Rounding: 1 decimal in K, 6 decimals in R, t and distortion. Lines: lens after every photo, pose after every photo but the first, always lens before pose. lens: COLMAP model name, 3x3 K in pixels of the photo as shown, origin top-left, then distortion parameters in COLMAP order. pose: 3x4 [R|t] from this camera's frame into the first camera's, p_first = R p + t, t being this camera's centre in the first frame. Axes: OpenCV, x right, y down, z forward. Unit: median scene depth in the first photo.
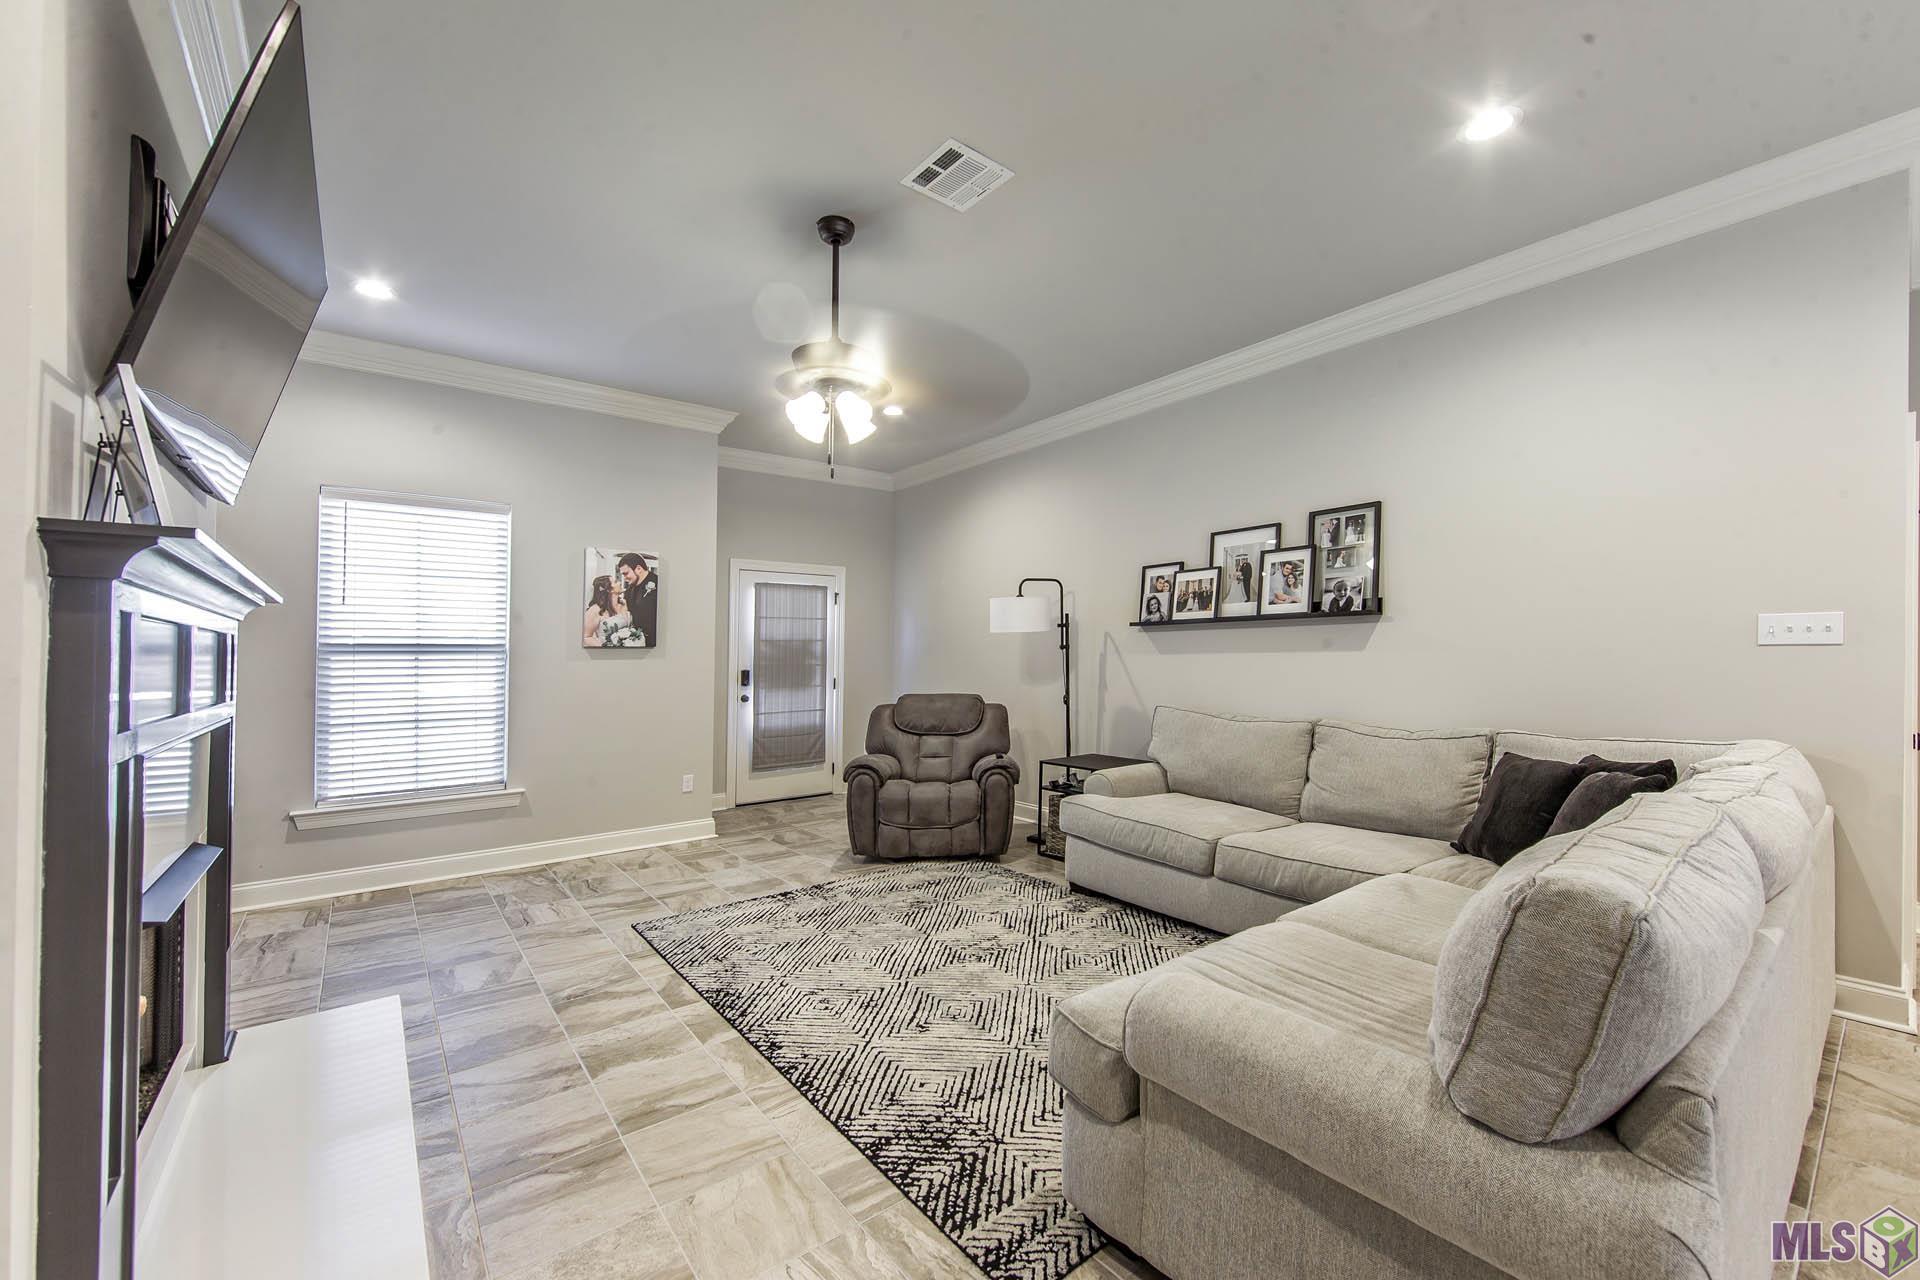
lens RADIAL K [[771.6, 0, 964.3], [0, 771.6, 640.6], [0, 0, 1]] dist [-0.001204, -0.000052]
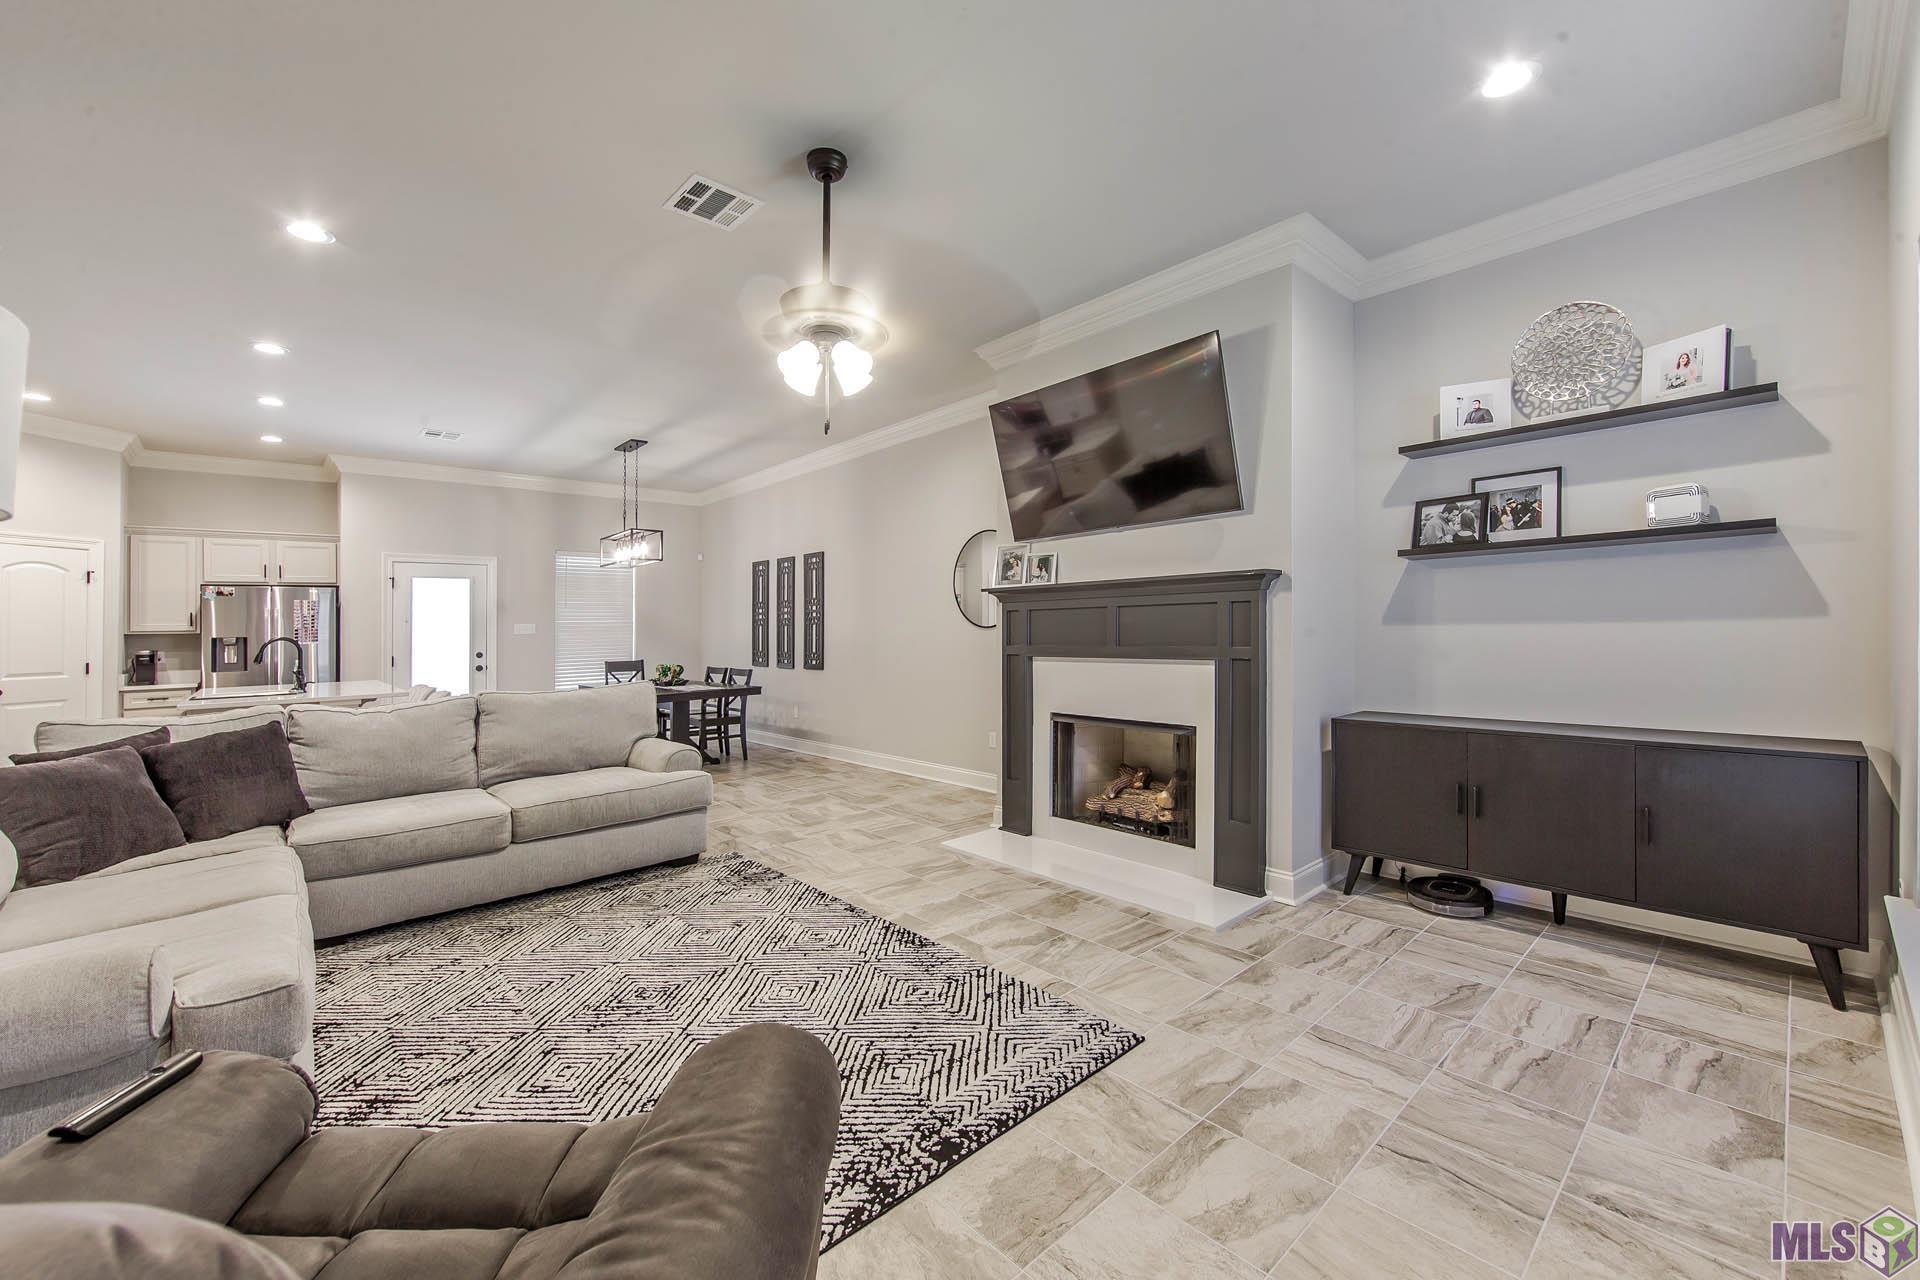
lens RADIAL K [[771.6, 0, 958.9], [0, 771.6, 630.9], [0, 0, 1]] dist [-0.001204, -0.000052]
pose [[-0.997076, 0.028729, -0.070807, -0.290029], [0.030021, 0.999401, -0.017239, 0.045431], [0.070269, -0.019314, -0.997341, 1.954313]]
